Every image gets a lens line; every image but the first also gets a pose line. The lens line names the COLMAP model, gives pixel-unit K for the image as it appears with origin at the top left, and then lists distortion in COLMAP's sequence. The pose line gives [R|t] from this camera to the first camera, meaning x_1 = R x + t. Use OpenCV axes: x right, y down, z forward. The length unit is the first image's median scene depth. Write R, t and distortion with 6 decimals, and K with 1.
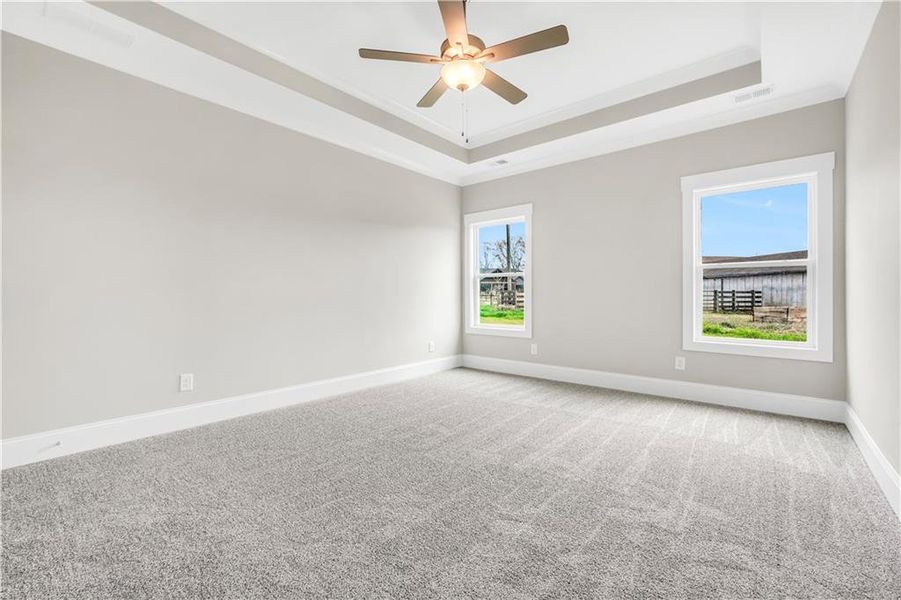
lens RADIAL K [[385.9, 0, 447.7], [0, 385.9, 299.1], [0, 0, 1]] dist [-0.004796, 0.000302]
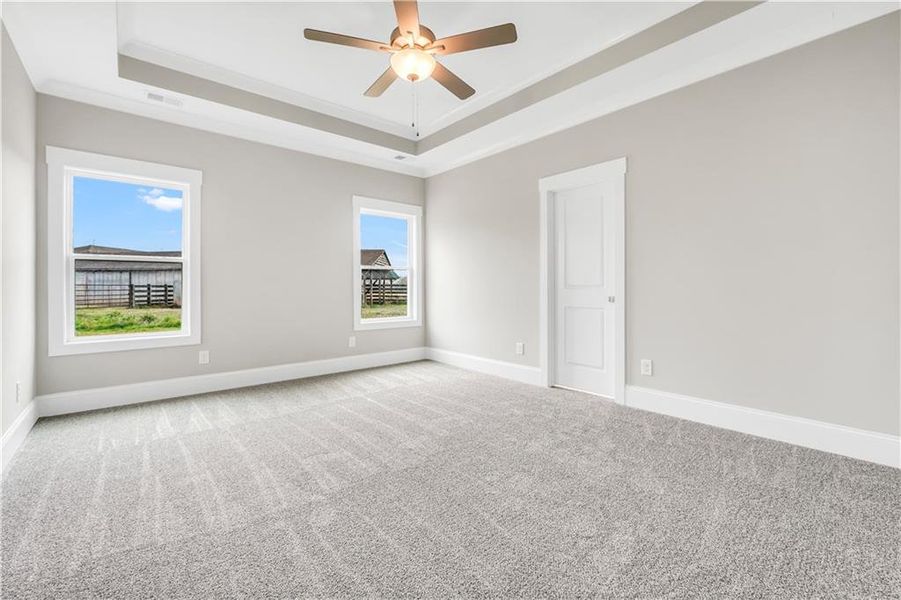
lens RADIAL K [[380.4, 0, 449.0], [0, 380.4, 286.4], [0, 0, 1]] dist [-0.003365, 0.000044]
pose [[0.166820, 0.003835, 0.985980, -0.401735], [0.014243, 0.999879, -0.006298, -0.001872], [-0.985885, 0.015094, 0.166745, 0.332632]]
